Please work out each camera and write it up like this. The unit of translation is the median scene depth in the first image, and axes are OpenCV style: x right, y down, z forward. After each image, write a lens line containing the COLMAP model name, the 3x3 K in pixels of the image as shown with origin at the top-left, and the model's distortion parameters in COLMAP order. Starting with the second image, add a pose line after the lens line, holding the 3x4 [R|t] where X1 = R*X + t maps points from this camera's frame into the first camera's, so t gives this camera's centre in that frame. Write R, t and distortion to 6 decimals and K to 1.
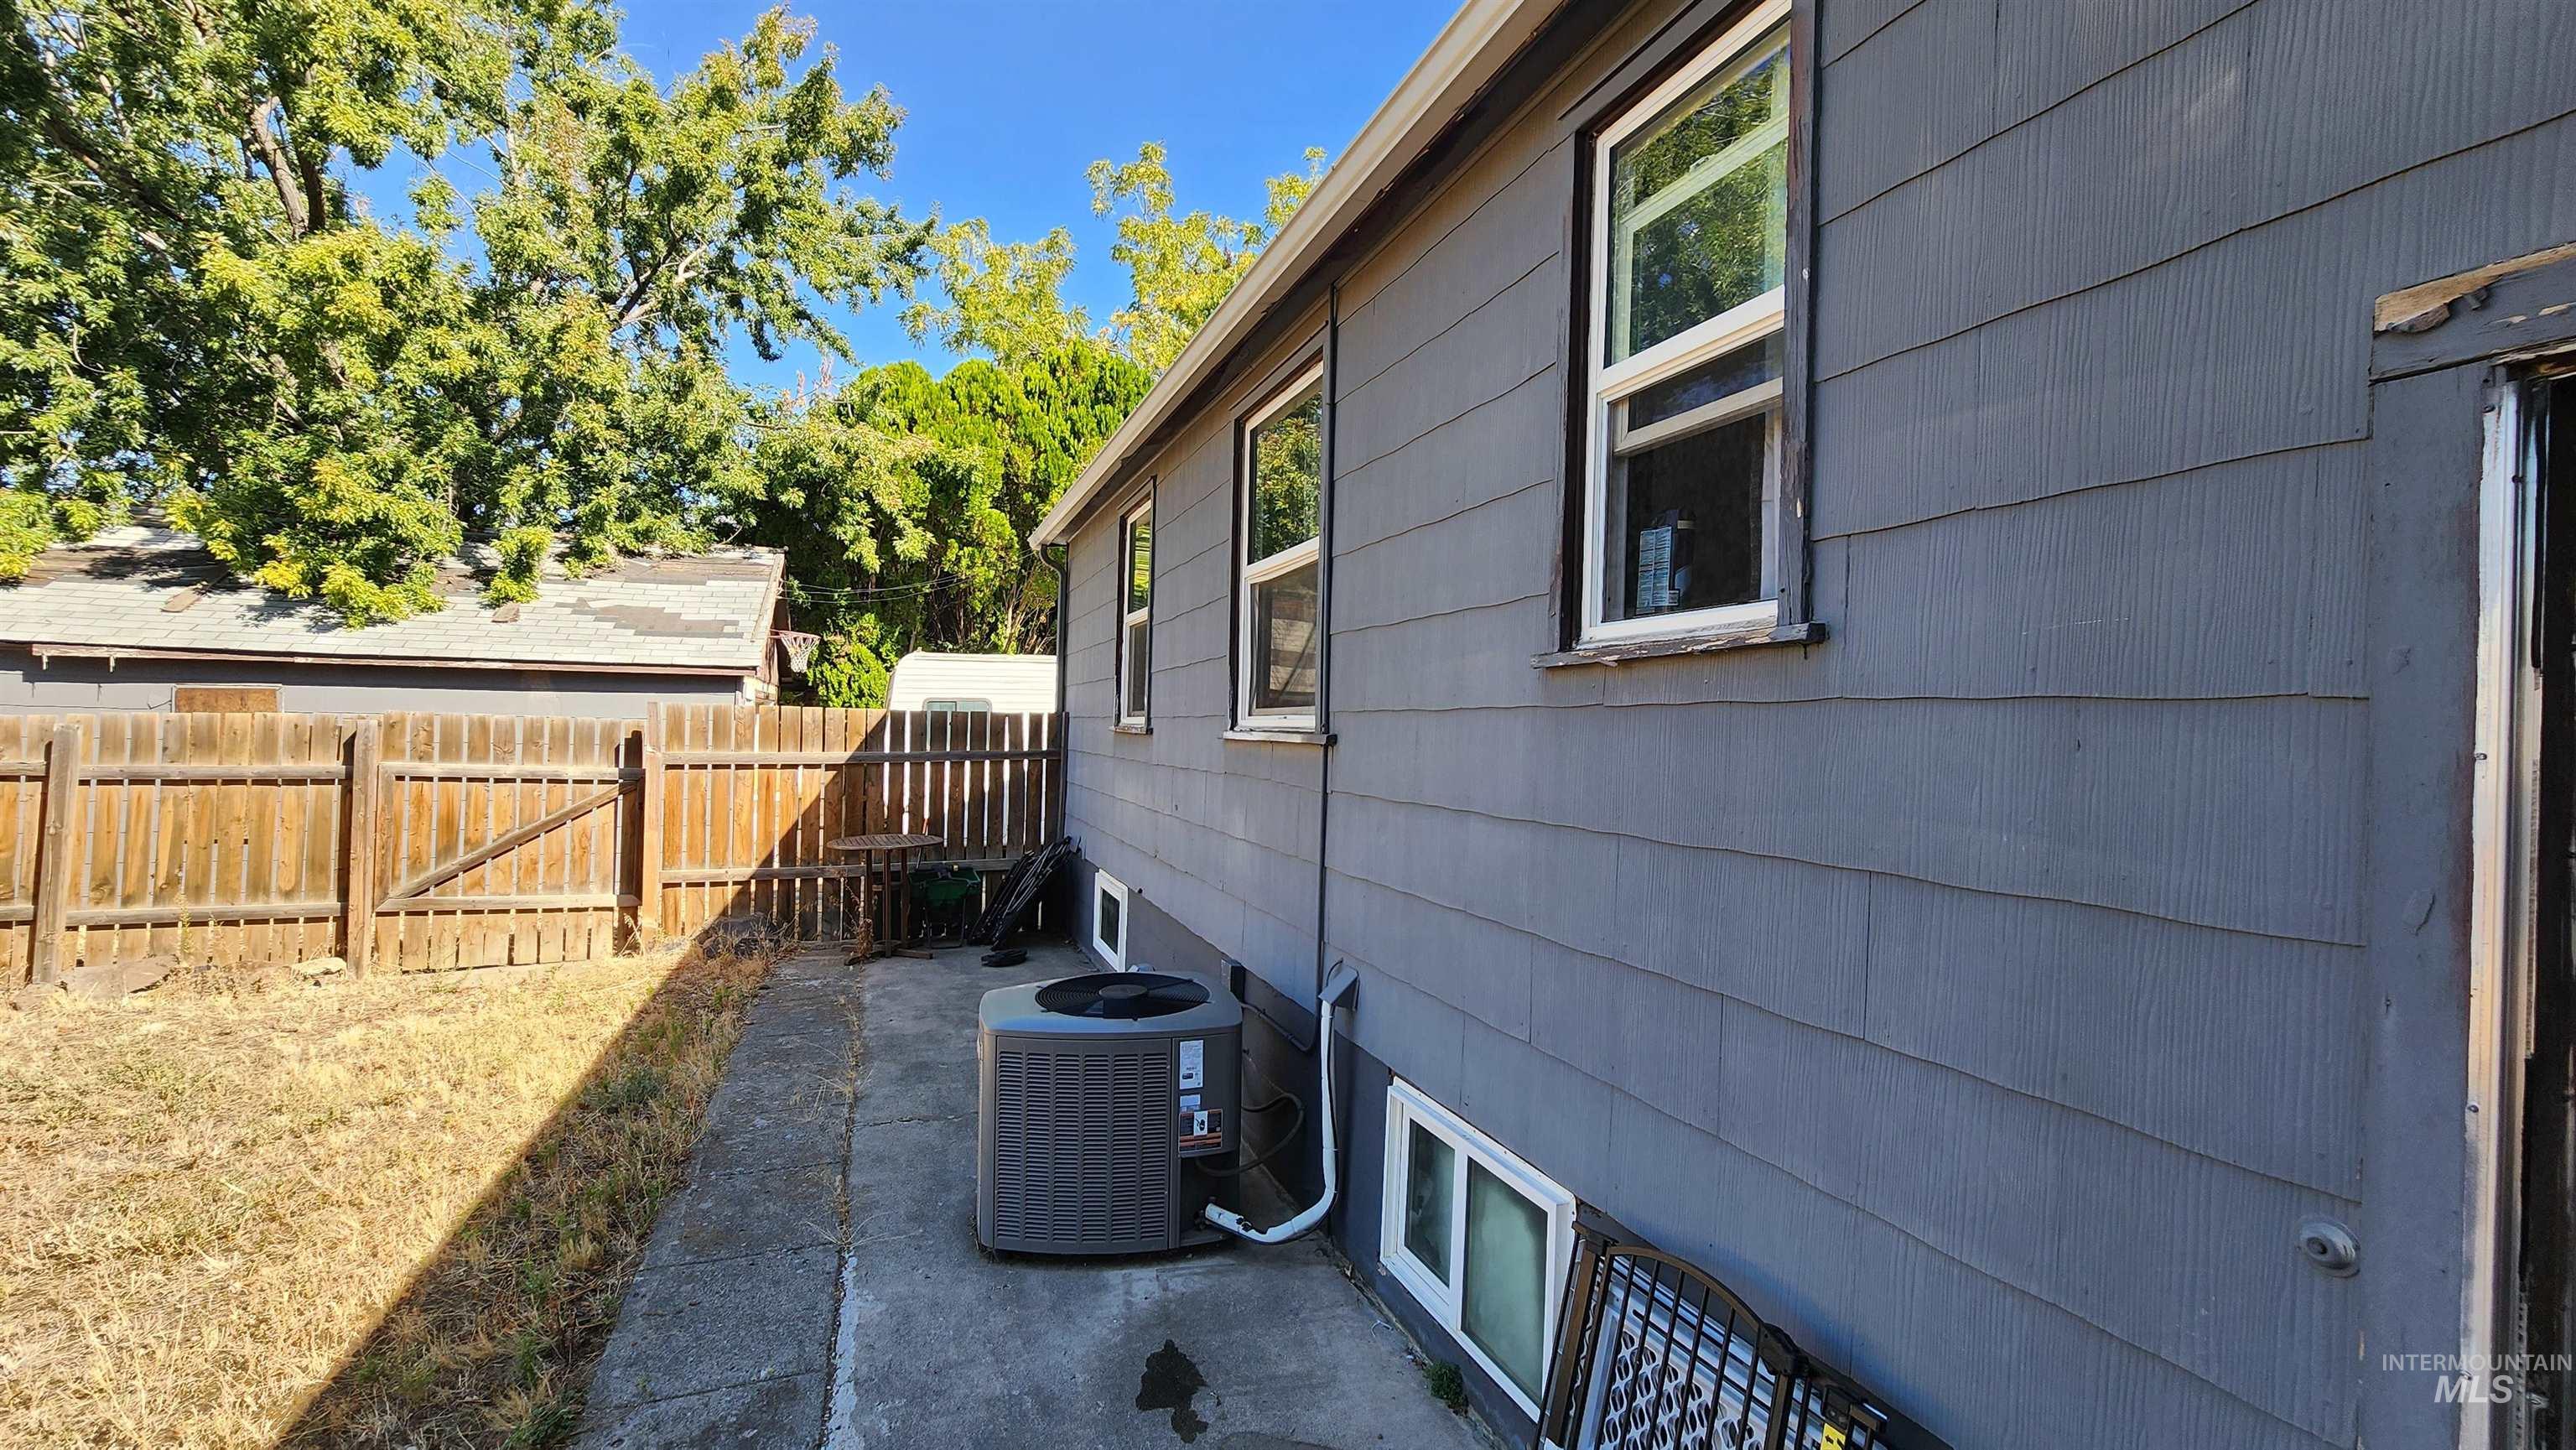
lens RADIAL K [[1055.7, 0, 1275.0], [0, 1055.7, 732.5], [0, 0, 1]] dist [-0.001251, 0.001547]
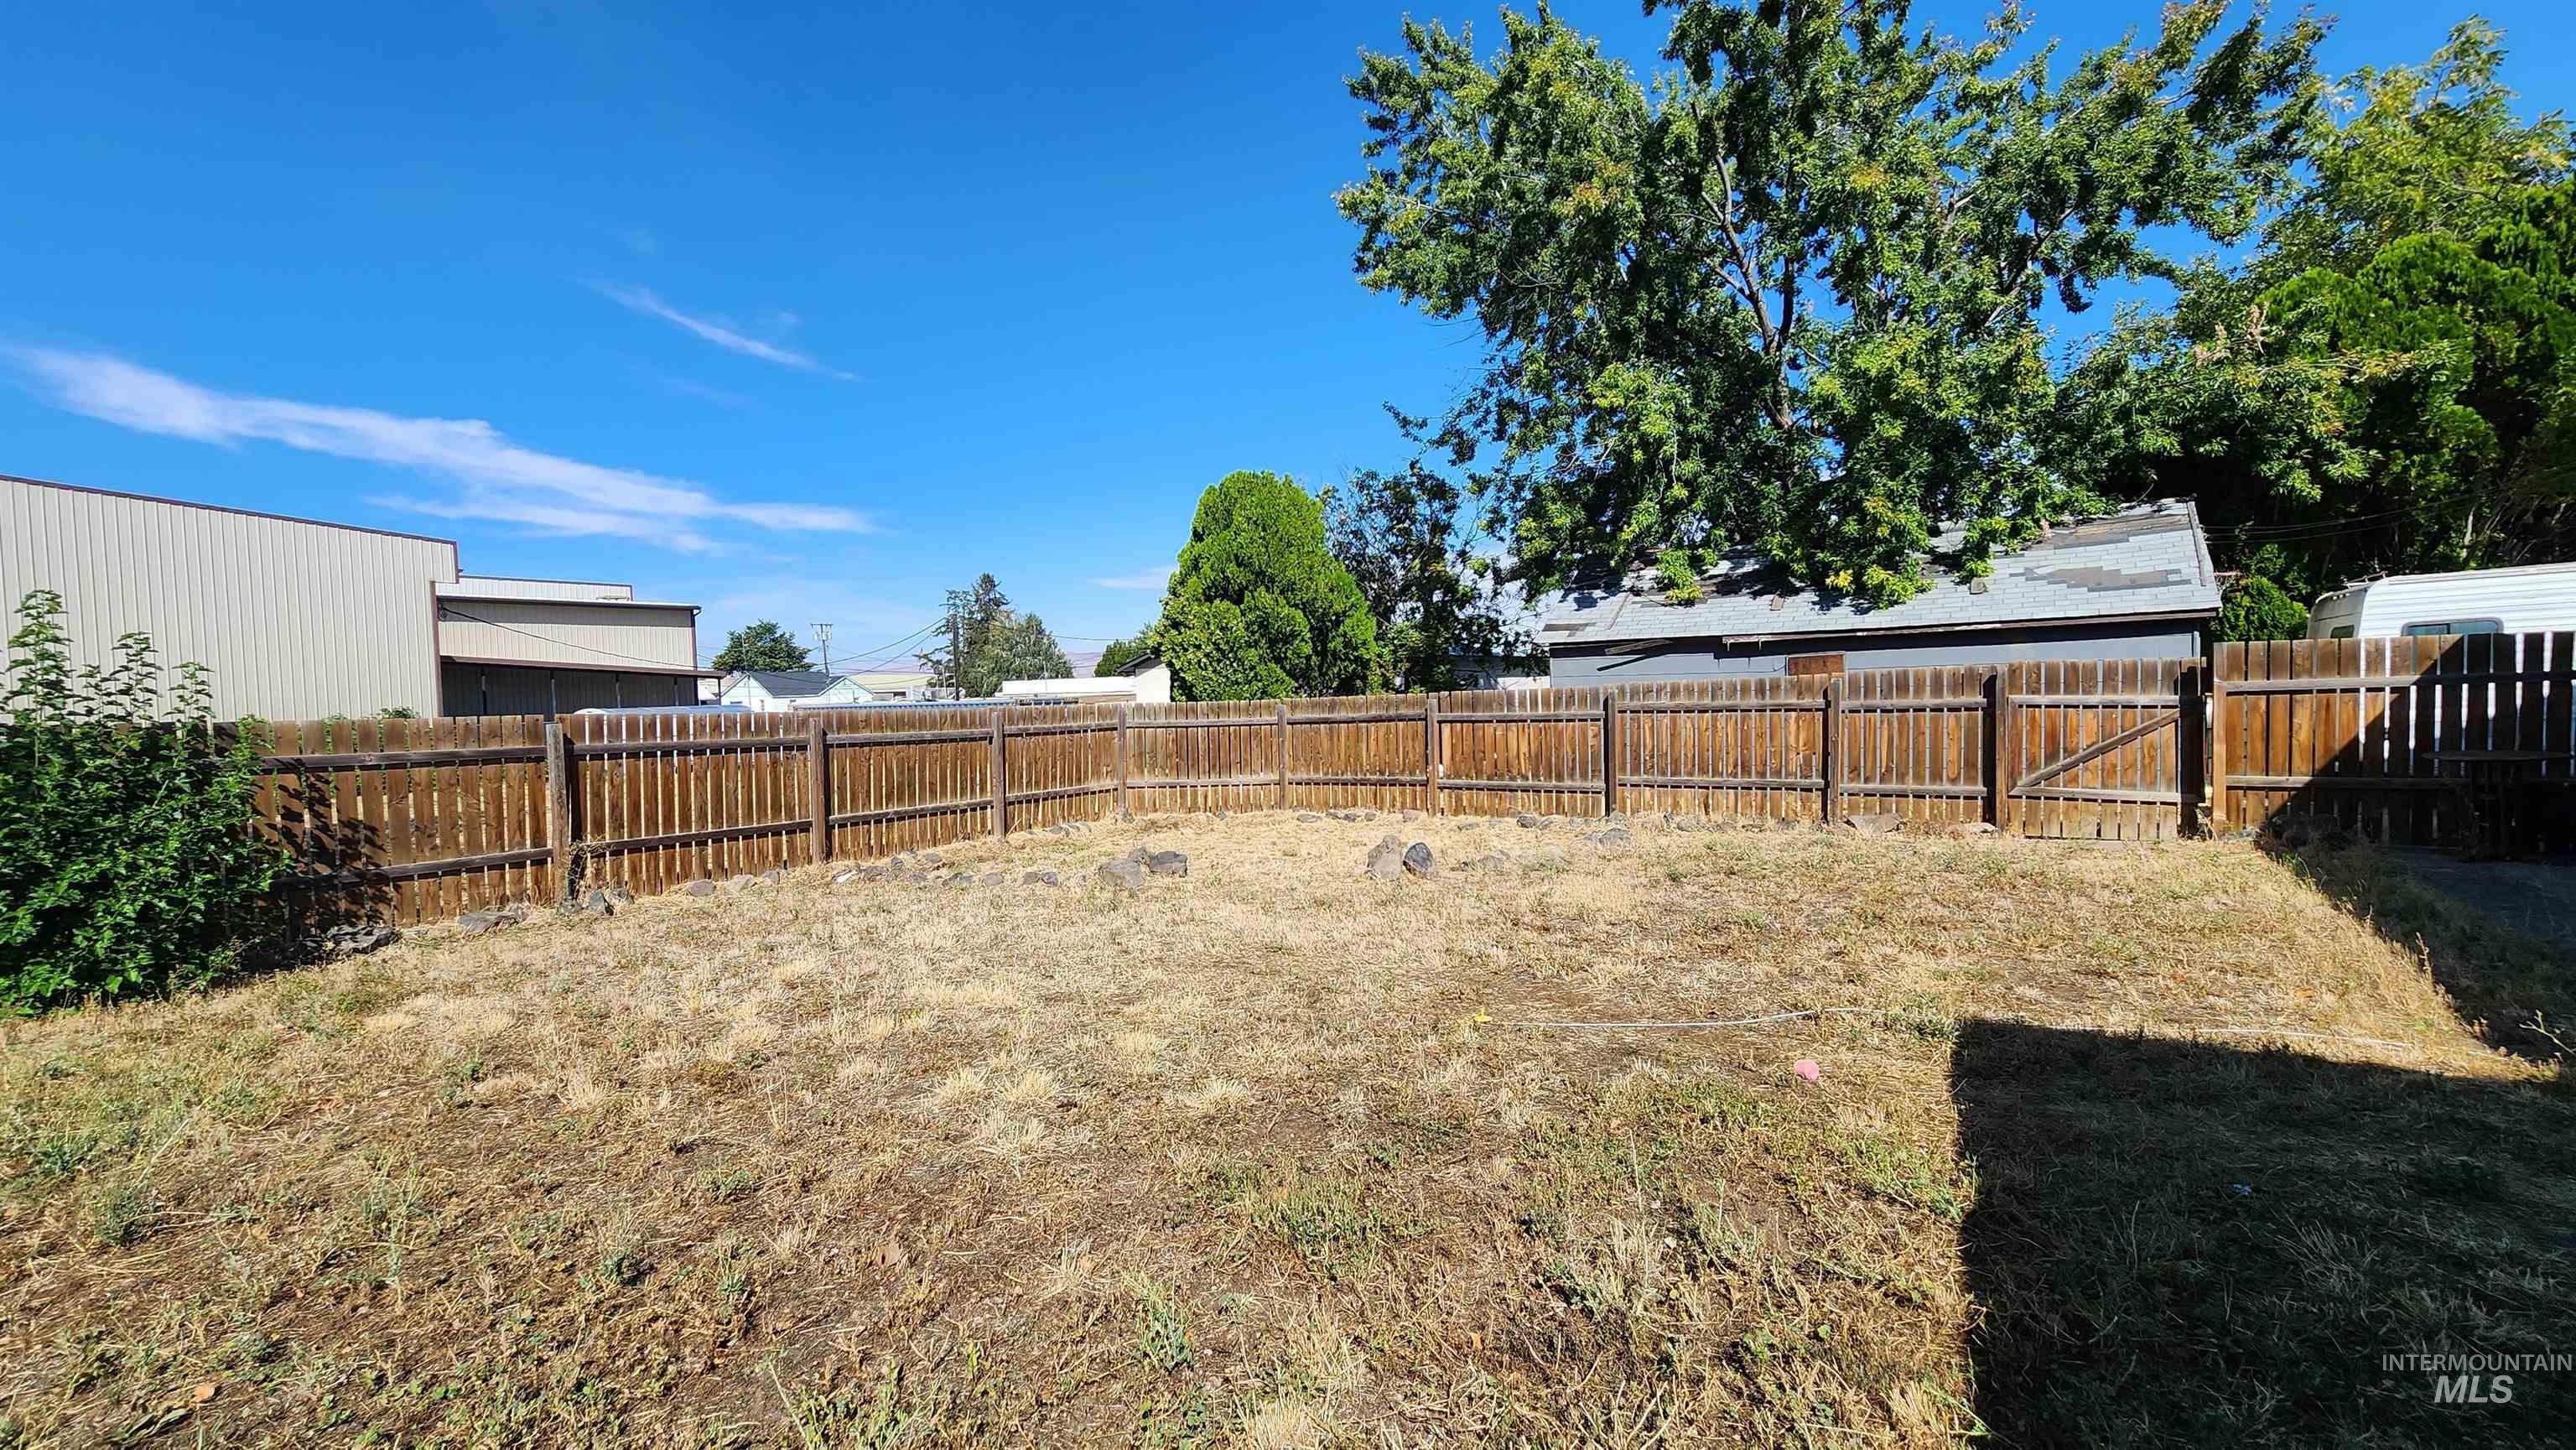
lens RADIAL K [[1055.7, 0, 1302.7], [0, 1055.7, 735.4], [0, 0, 1]] dist [-0.001251, 0.001547]
pose [[0.571756, -0.002889, -0.820419, -0.136647], [0.045748, 0.998550, 0.028366, -0.003463], [0.819147, -0.053751, 0.571059, -0.492540]]
